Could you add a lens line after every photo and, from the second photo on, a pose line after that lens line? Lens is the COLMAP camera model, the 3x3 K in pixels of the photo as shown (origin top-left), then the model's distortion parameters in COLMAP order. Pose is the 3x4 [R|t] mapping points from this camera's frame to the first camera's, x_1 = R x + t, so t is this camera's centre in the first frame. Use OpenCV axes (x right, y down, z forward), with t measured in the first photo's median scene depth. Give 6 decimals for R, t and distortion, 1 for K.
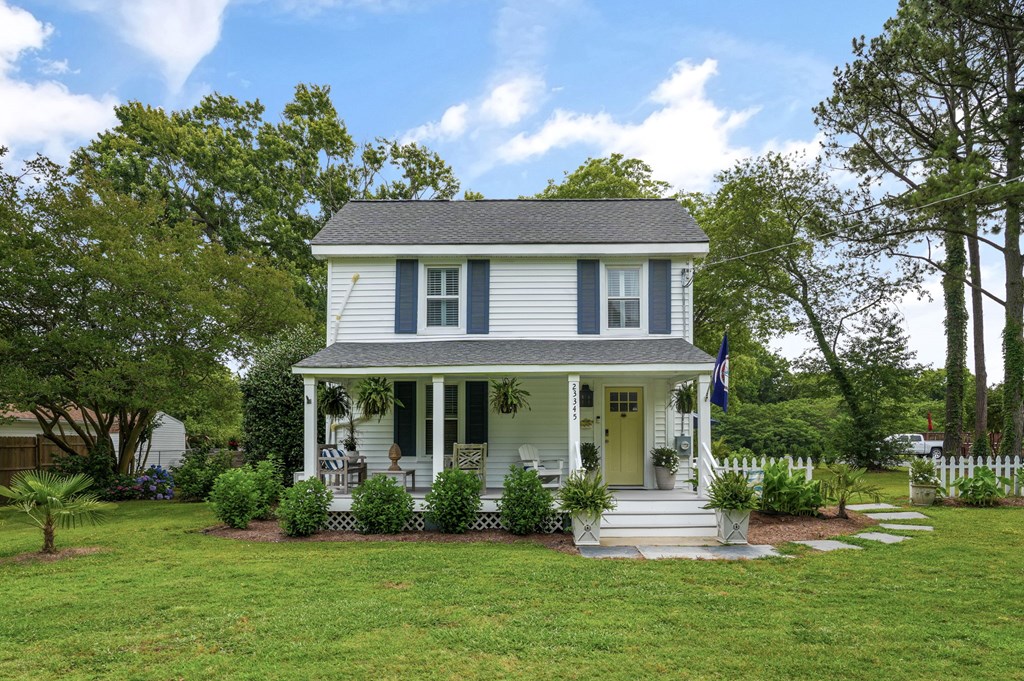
lens RADIAL K [[671.6, 0, 510.4], [0, 671.6, 438.5], [0, 0, 1]] dist [-0.026701, -0.000247]
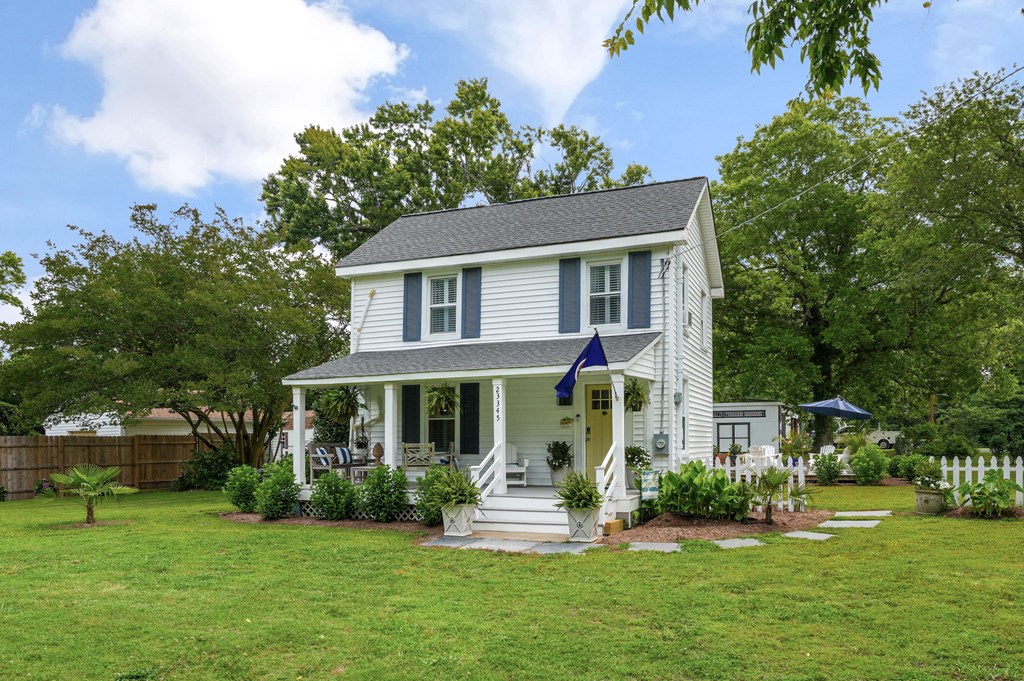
lens RADIAL K [[701.9, 0, 554.6], [0, 701.9, 450.7], [0, 0, 1]] dist [-0.032215, -0.000914]
pose [[0.941234, 0.003105, -0.337740, 0.450027], [0.003809, 0.999797, 0.019807, -0.000094], [0.337733, -0.019930, 0.941031, 0.001347]]
